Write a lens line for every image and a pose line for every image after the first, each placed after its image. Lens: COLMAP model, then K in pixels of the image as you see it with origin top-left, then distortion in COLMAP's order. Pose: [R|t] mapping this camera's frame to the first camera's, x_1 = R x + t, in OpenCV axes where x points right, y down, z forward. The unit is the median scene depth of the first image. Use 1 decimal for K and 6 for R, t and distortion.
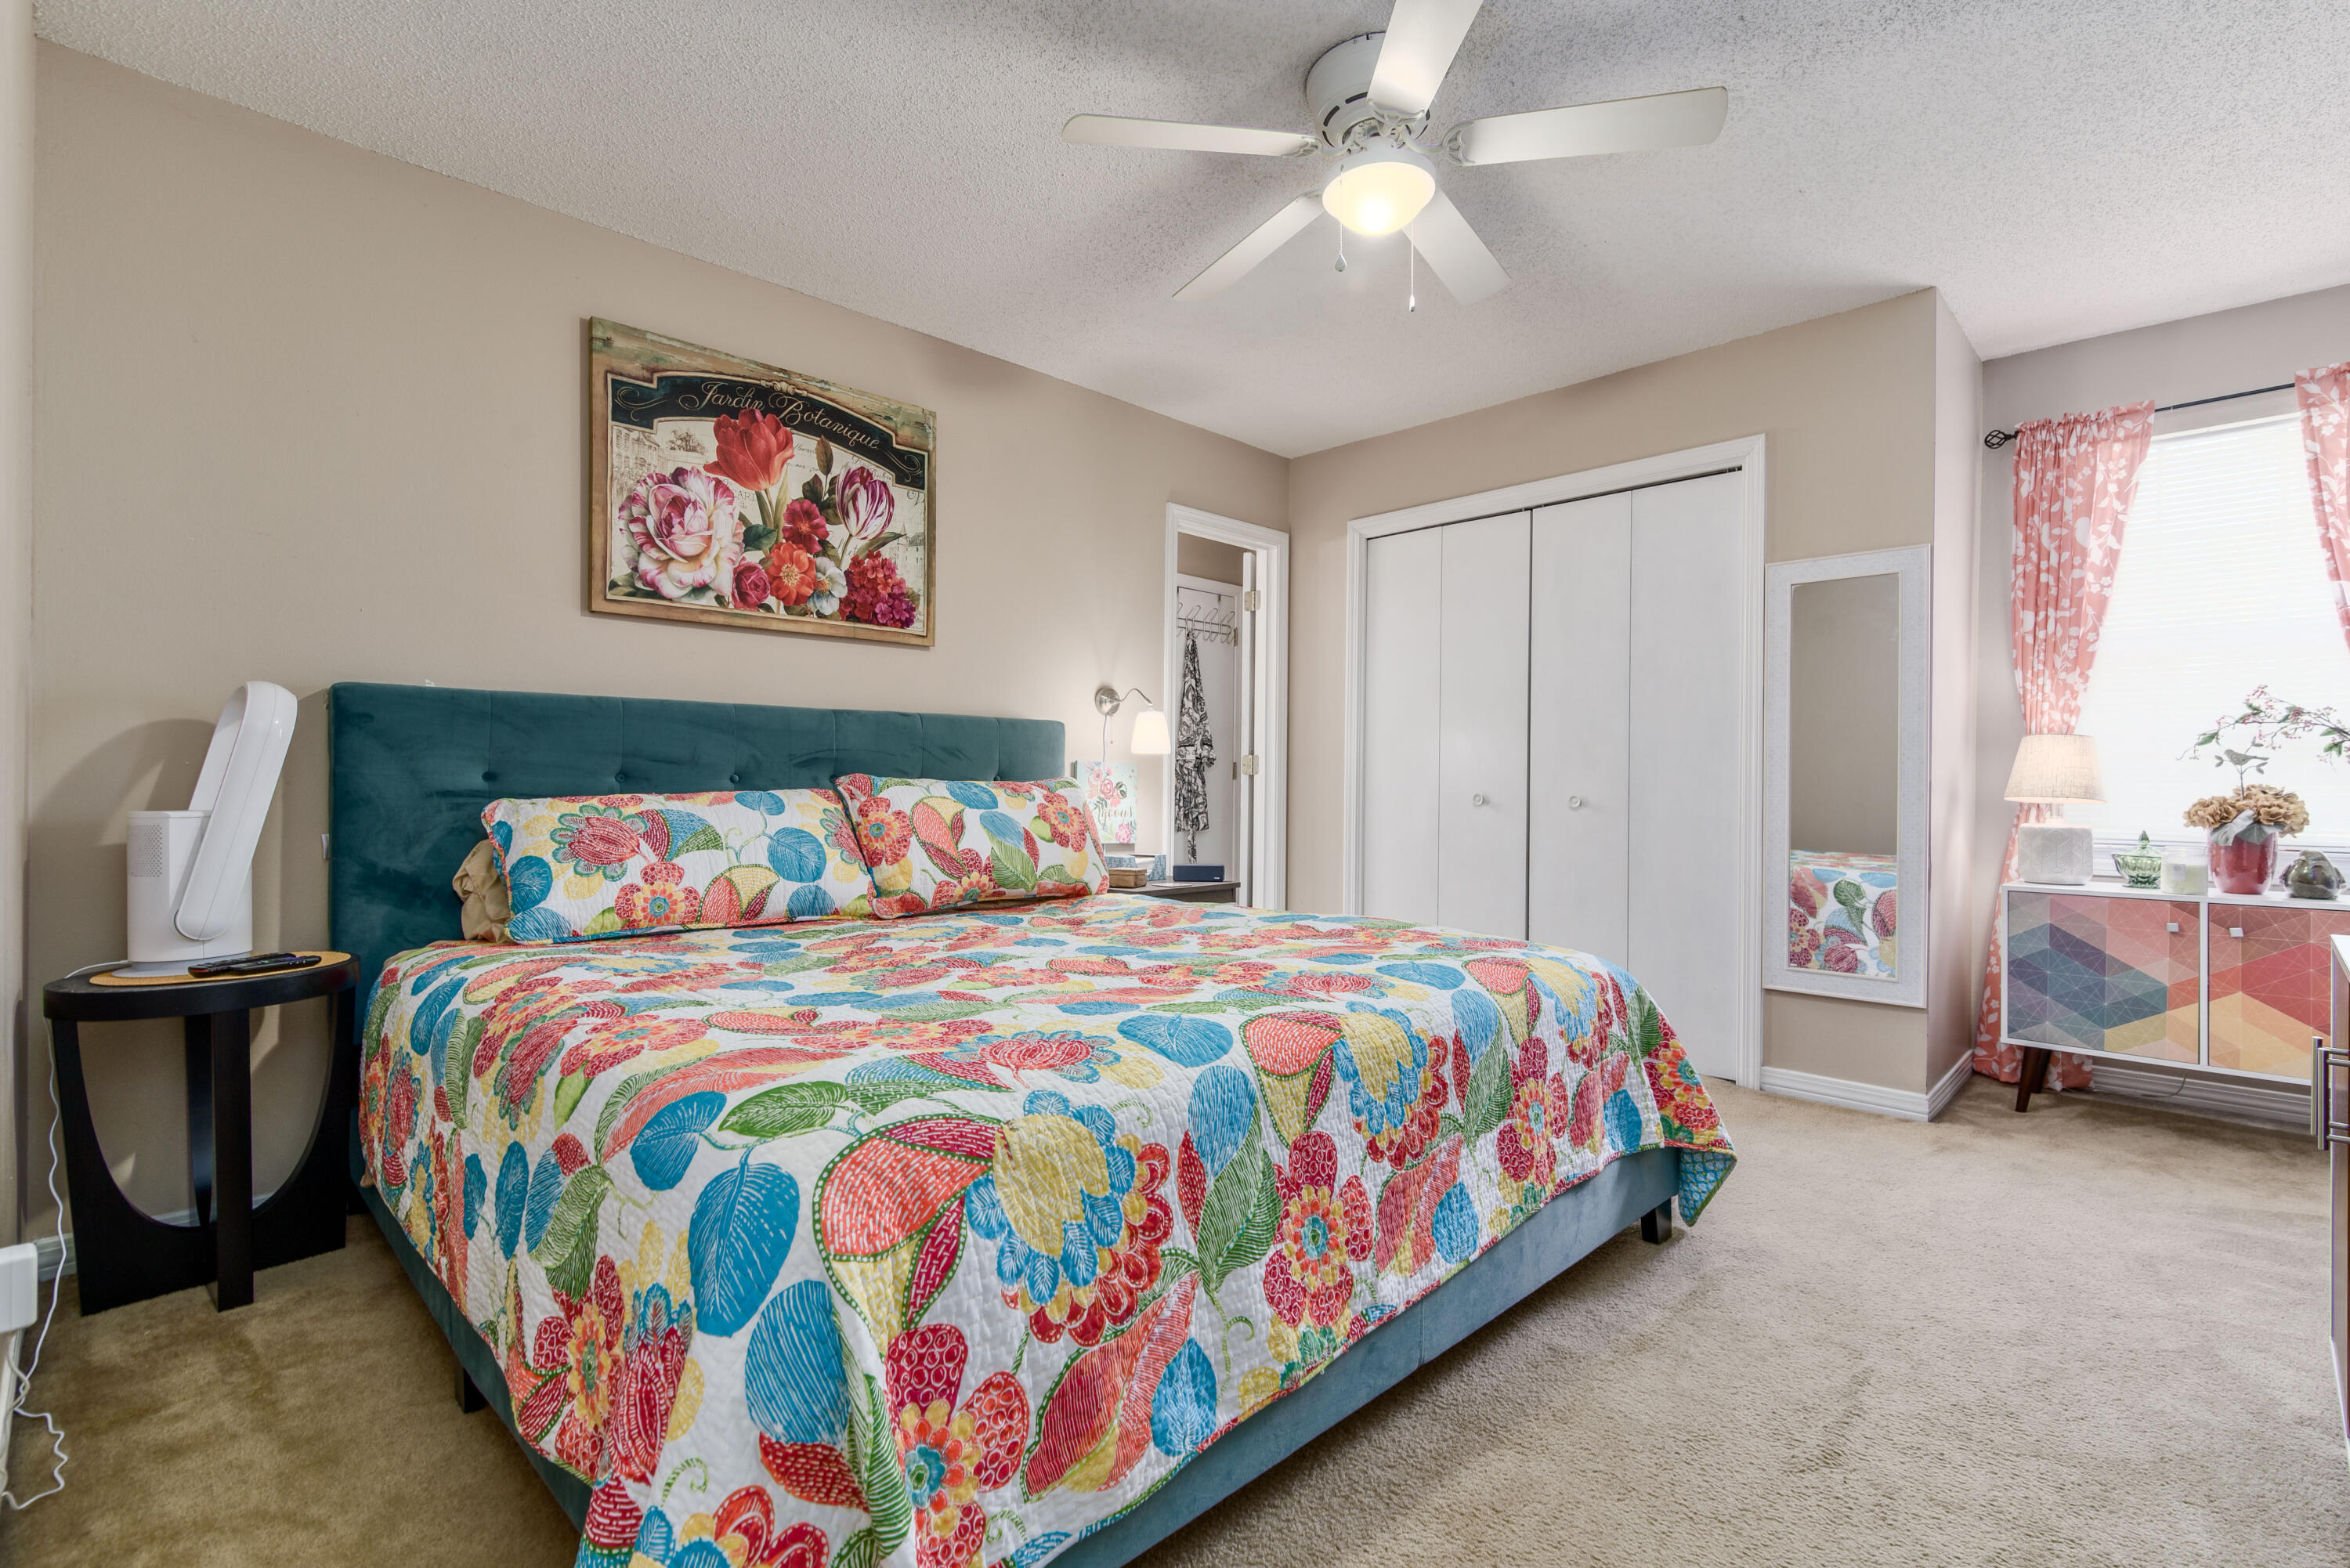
lens RADIAL K [[1081.3, 0, 1195.1], [0, 1081.3, 792.7], [0, 0, 1]] dist [-0.005347, 0.000232]
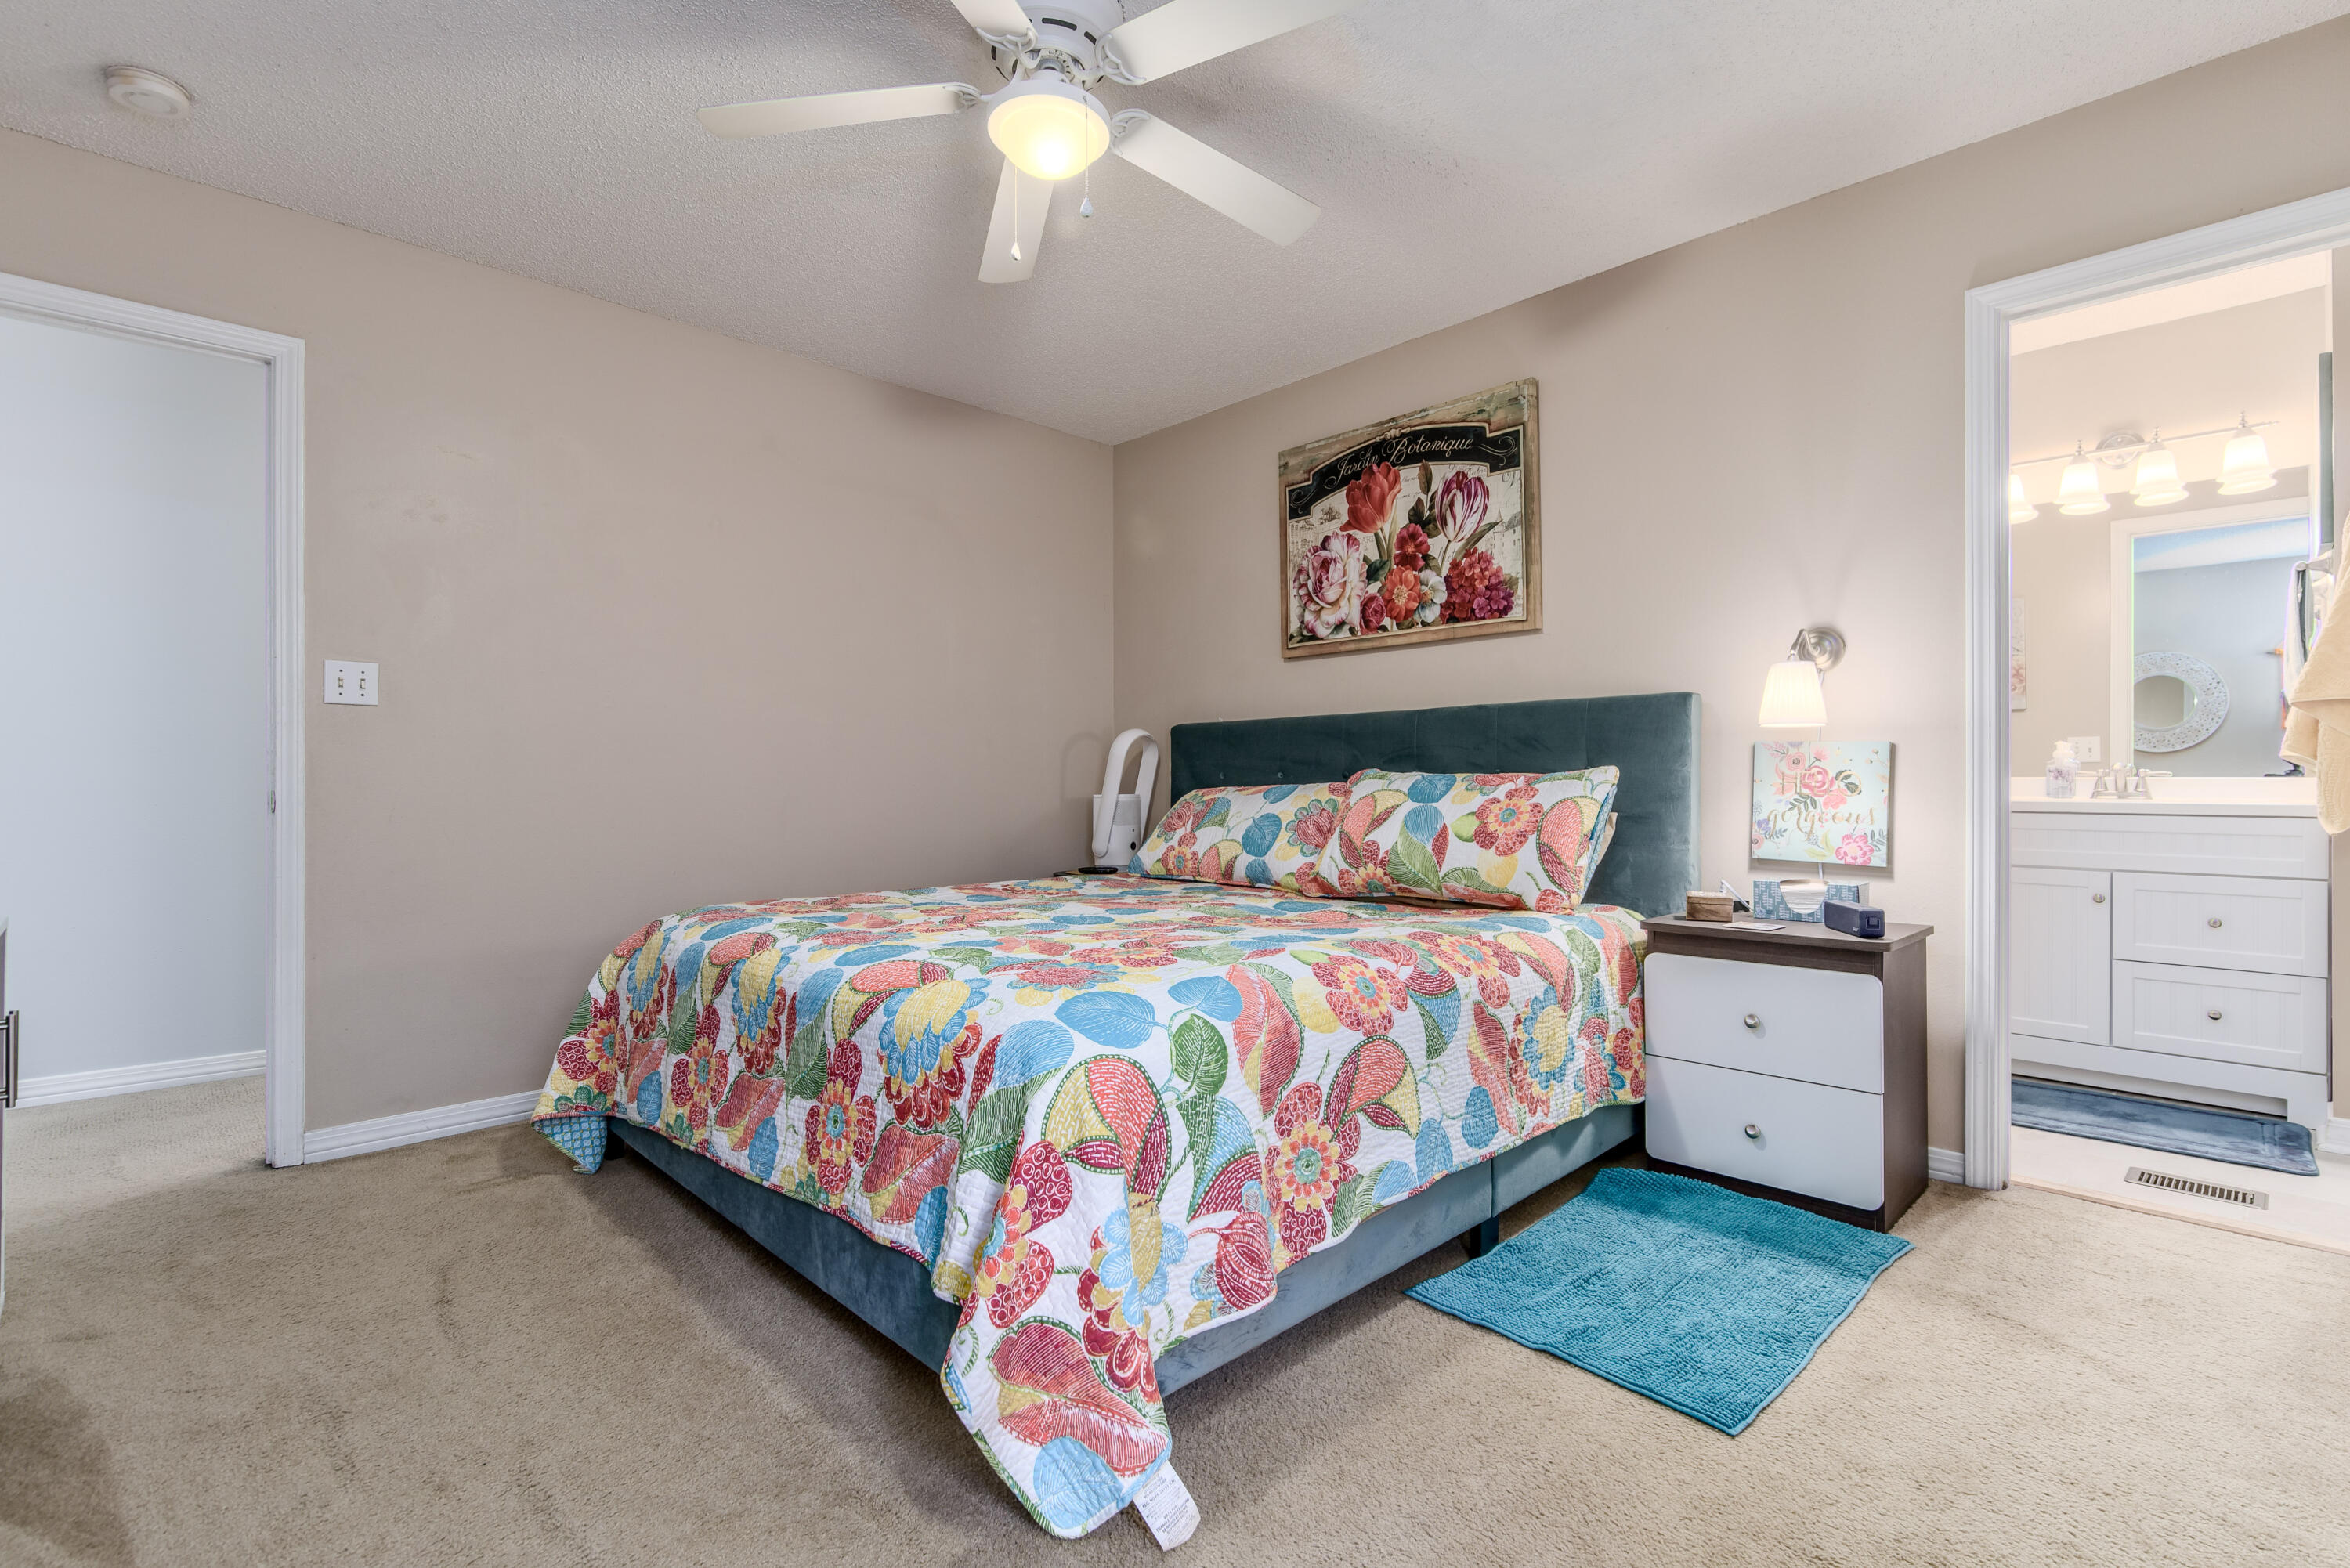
lens RADIAL K [[1081.3, 0, 1192.4], [0, 1081.3, 783.2], [0, 0, 1]] dist [-0.005347, 0.000232]
pose [[-0.015118, -0.002956, -0.999881, 0.763075], [-0.000855, 0.999995, -0.002944, 0.000546], [0.999885, 0.000811, -0.015120, 0.794253]]
